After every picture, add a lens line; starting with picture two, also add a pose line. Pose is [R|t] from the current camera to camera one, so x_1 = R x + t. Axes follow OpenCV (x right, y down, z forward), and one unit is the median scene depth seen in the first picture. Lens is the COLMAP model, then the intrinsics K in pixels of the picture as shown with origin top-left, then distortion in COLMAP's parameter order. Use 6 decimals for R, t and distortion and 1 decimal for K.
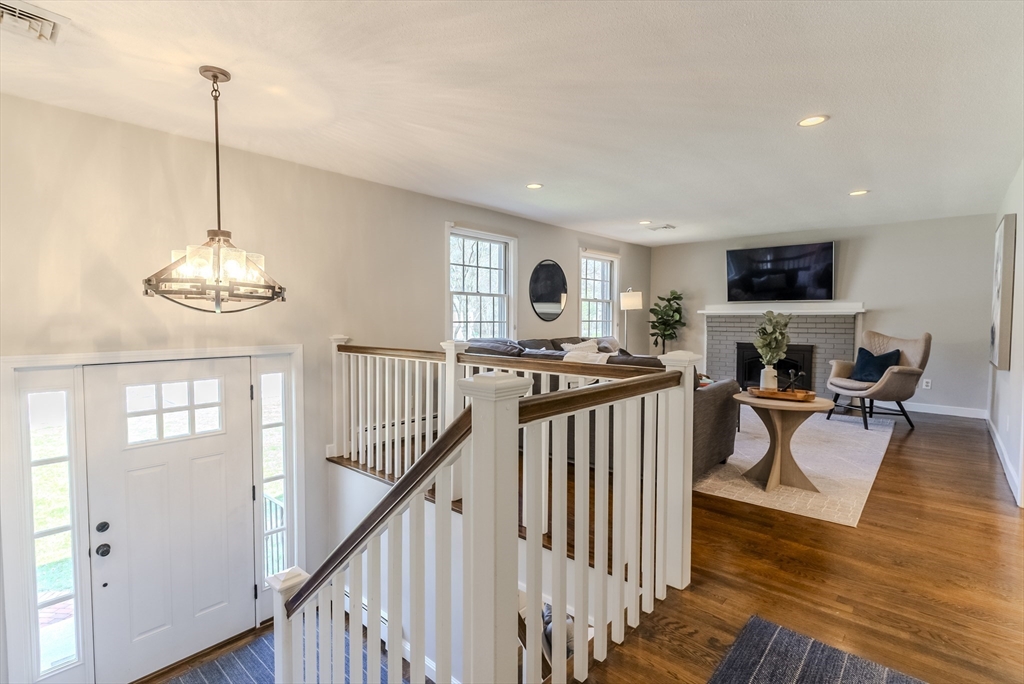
lens RADIAL K [[485.7, 0, 512.0], [0, 485.7, 342.0], [0, 0, 1]] dist [0.000761, 0.000465]
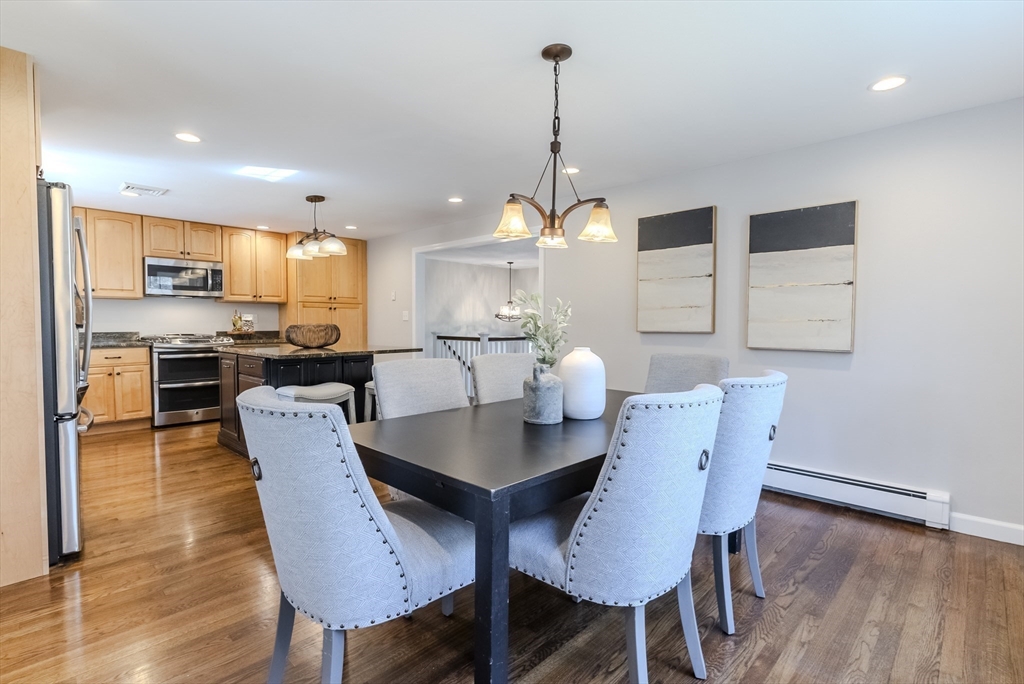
lens RADIAL K [[485.7, 0, 512.0], [0, 485.7, 342.0], [0, 0, 1]] dist [0.000761, 0.000465]
pose [[-0.038700, 0.034404, -0.998658, 1.409581], [-0.053962, 0.997877, 0.036468, -0.018252], [0.997793, 0.055301, -0.036761, 0.491905]]
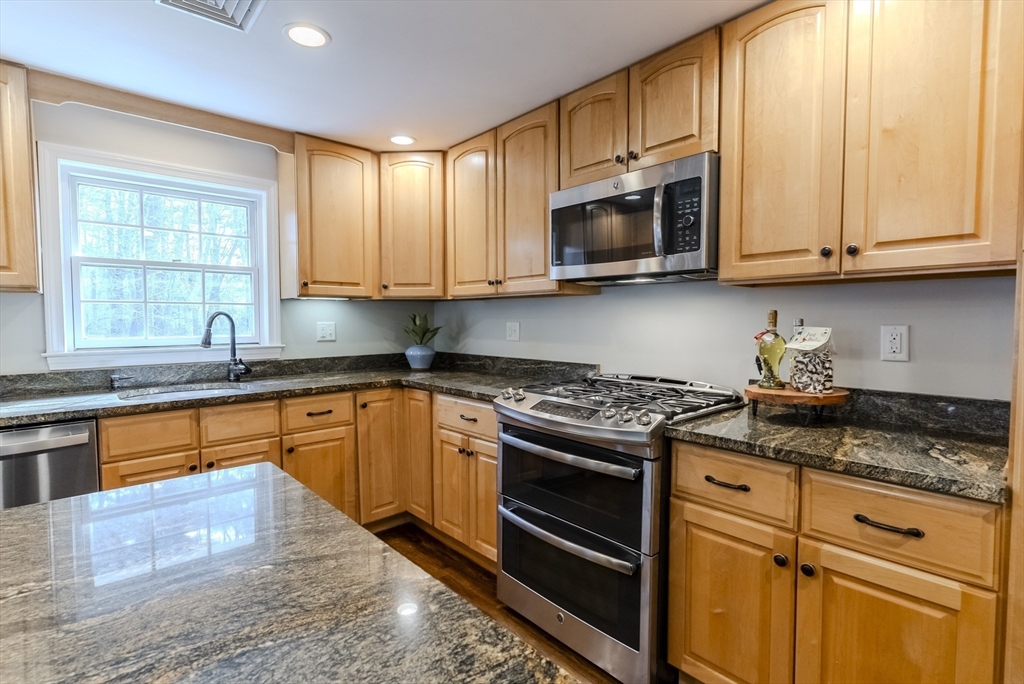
lens RADIAL K [[485.7, 0, 512.0], [0, 485.7, 342.0], [0, 0, 1]] dist [0.000761, 0.000465]
pose [[-0.993434, -0.010699, 0.113909, 0.490003], [0.000220, 0.995437, 0.095421, -0.026541], [-0.114410, 0.094820, -0.988898, 0.158056]]
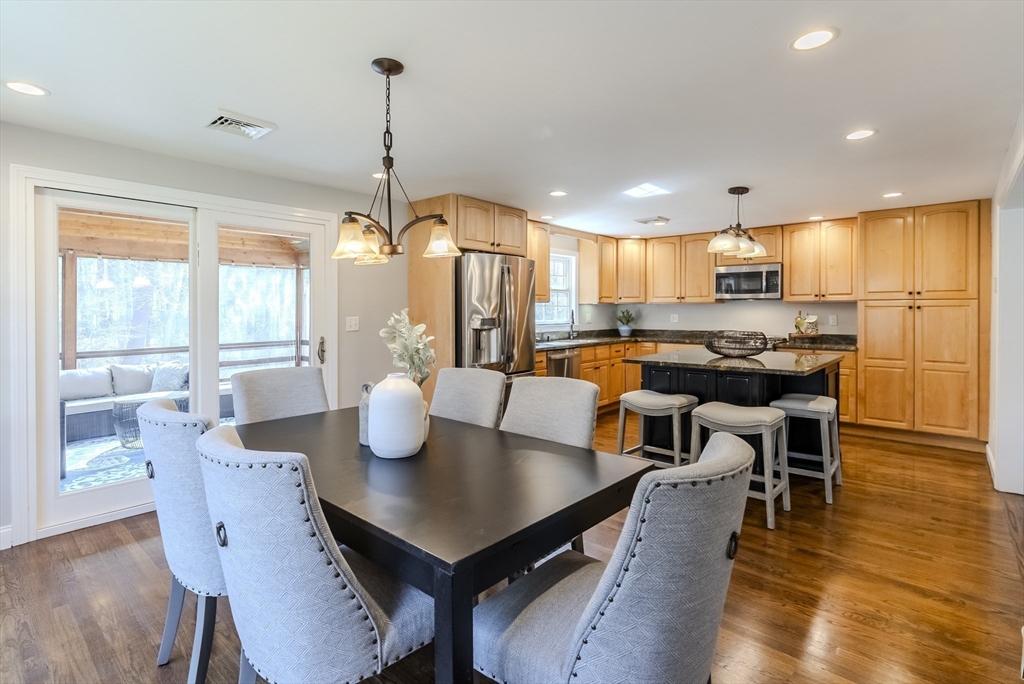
lens RADIAL K [[496.8, 0, 515.0], [0, 496.8, 314.4], [0, 0, 1]] dist [0.000778, 0.000101]
pose [[-0.999979, -0.005927, -0.002698, 0.952462], [-0.006070, 0.998399, 0.056243, -0.063623], [0.002361, 0.056258, -0.998413, 0.861125]]
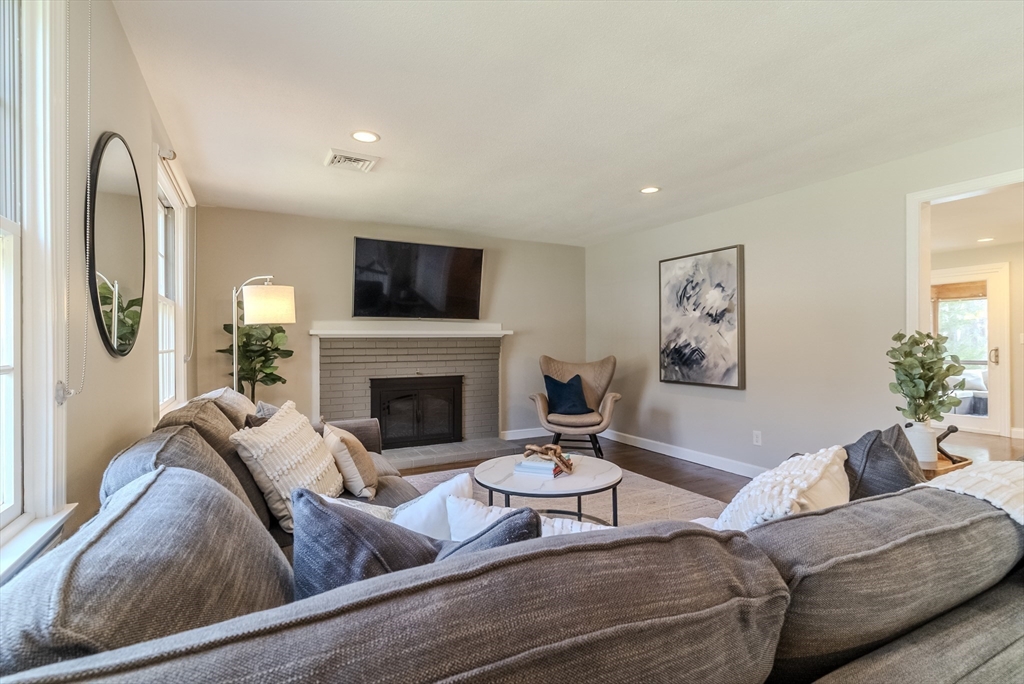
lens RADIAL K [[485.7, 0, 512.0], [0, 485.7, 342.0], [0, 0, 1]] dist [0.000761, 0.000465]
pose [[0.359067, -0.005155, 0.933298, -0.107607], [0.051154, 0.998590, -0.014165, -0.038388], [-0.931909, 0.052828, 0.358824, 0.745942]]
